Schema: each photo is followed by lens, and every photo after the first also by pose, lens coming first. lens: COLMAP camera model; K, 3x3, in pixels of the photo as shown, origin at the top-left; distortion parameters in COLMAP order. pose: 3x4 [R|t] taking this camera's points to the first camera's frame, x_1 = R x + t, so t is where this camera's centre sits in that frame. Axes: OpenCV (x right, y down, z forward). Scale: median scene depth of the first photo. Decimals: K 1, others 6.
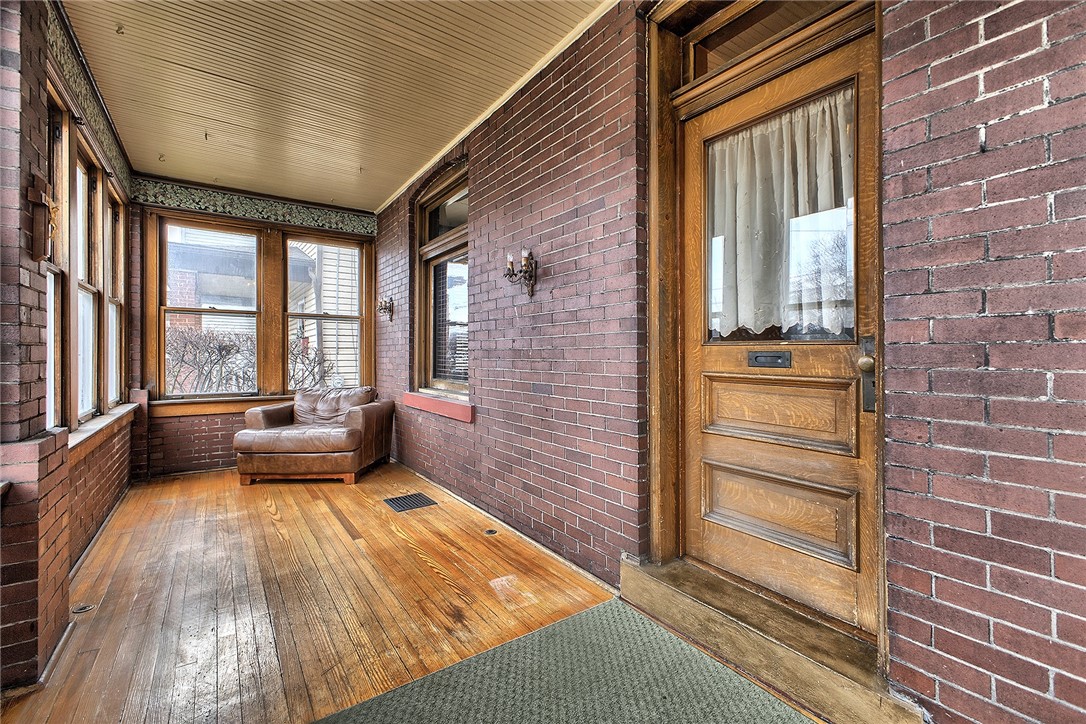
lens RADIAL K [[465.5, 0, 547.8], [0, 465.5, 356.5], [0, 0, 1]] dist [0.004920, -0.001341]
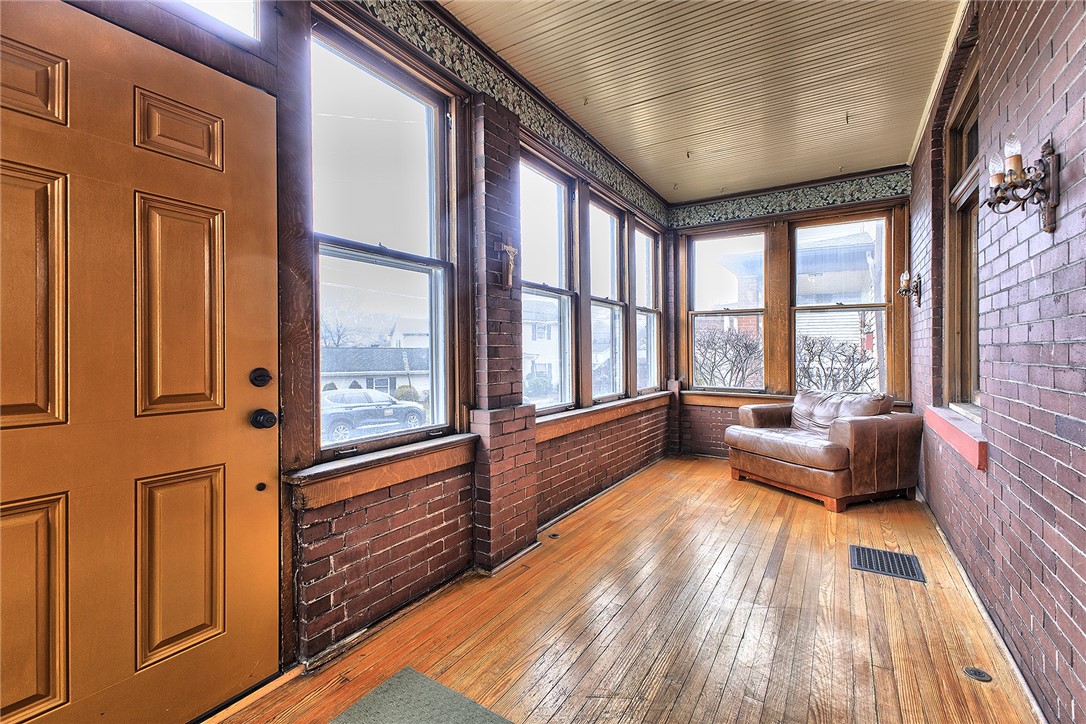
lens RADIAL K [[465.5, 0, 548.2], [0, 465.5, 354.7], [0, 0, 1]] dist [0.004920, -0.001341]
pose [[0.384912, 0.006199, -0.922933, 0.130414], [-0.002514, 0.999981, 0.005669, -0.003388], [0.922950, 0.000138, 0.384920, 0.214281]]
